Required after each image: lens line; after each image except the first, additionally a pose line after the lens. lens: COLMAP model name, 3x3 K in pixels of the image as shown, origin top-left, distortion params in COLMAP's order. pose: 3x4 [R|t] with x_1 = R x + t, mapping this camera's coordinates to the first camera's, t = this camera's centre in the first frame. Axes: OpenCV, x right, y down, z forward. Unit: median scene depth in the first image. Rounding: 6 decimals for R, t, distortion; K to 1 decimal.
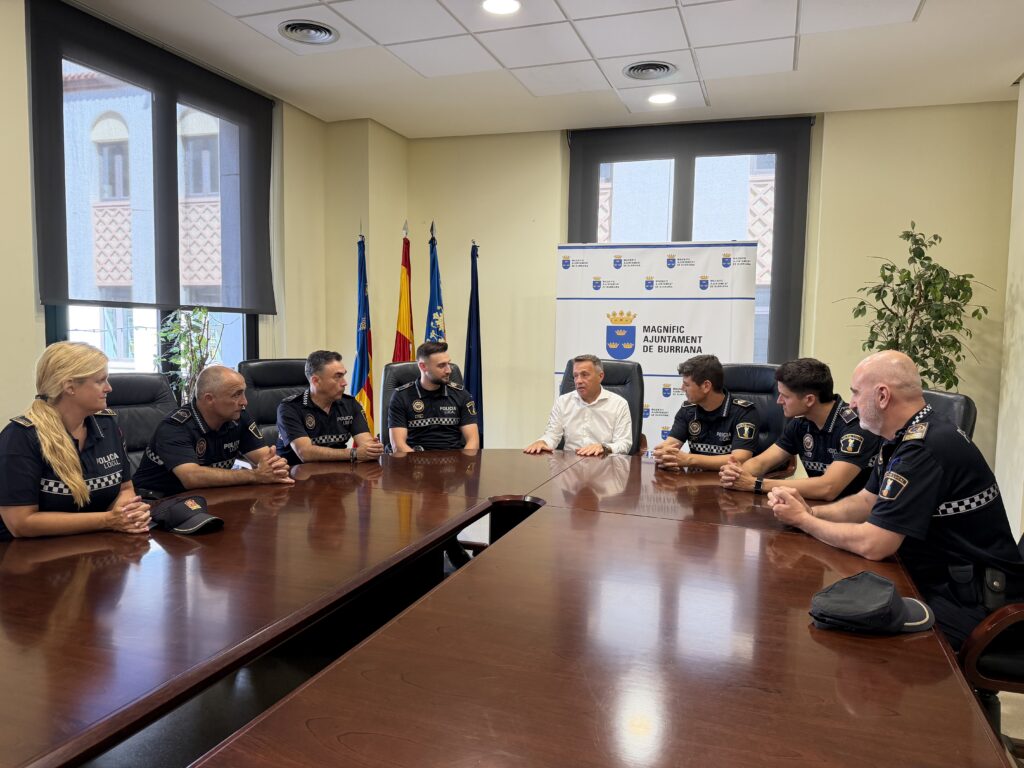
lens RADIAL K [[771.4, 0, 483.8], [0, 771.4, 384.2], [0, 0, 1]] dist [0.246445, -0.374283]
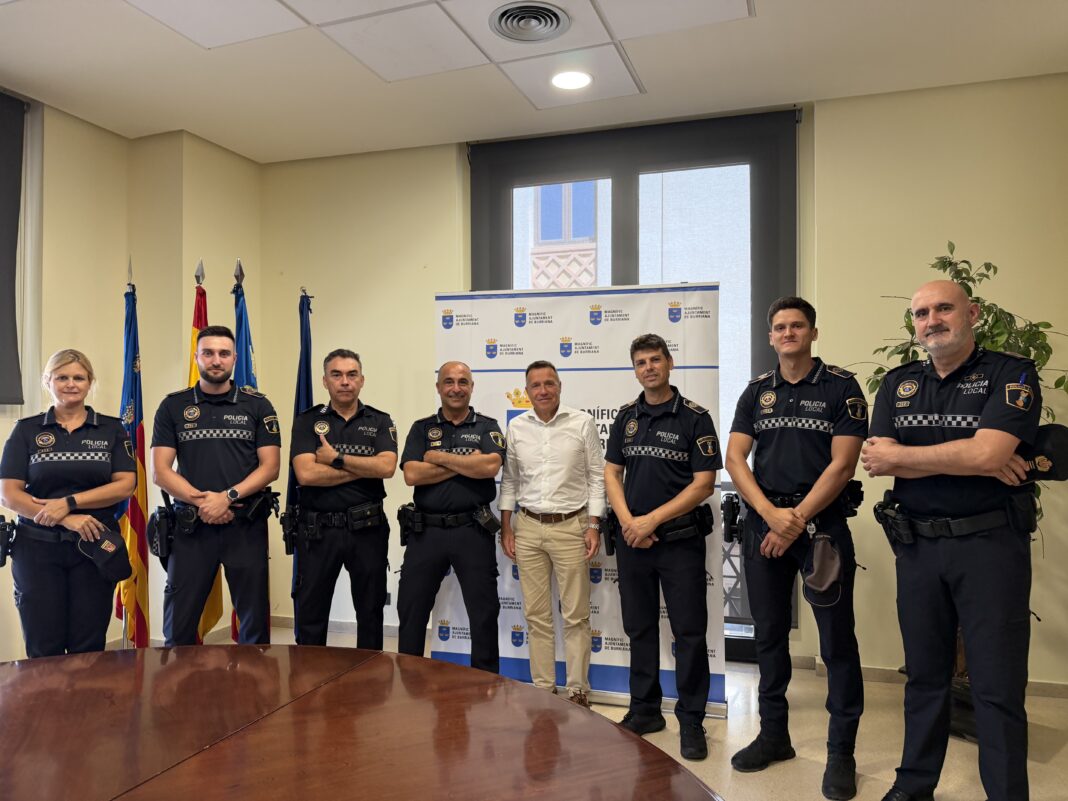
lens RADIAL K [[804.6, 0, 504.6], [0, 804.6, 400.7], [0, 0, 1]] dist [0.246445, -0.374283]
pose [[0.999720, -0.021244, -0.010395, 0.163918], [0.020285, 0.996177, -0.084972, -0.024454], [0.012160, 0.084738, 0.996329, 0.305598]]
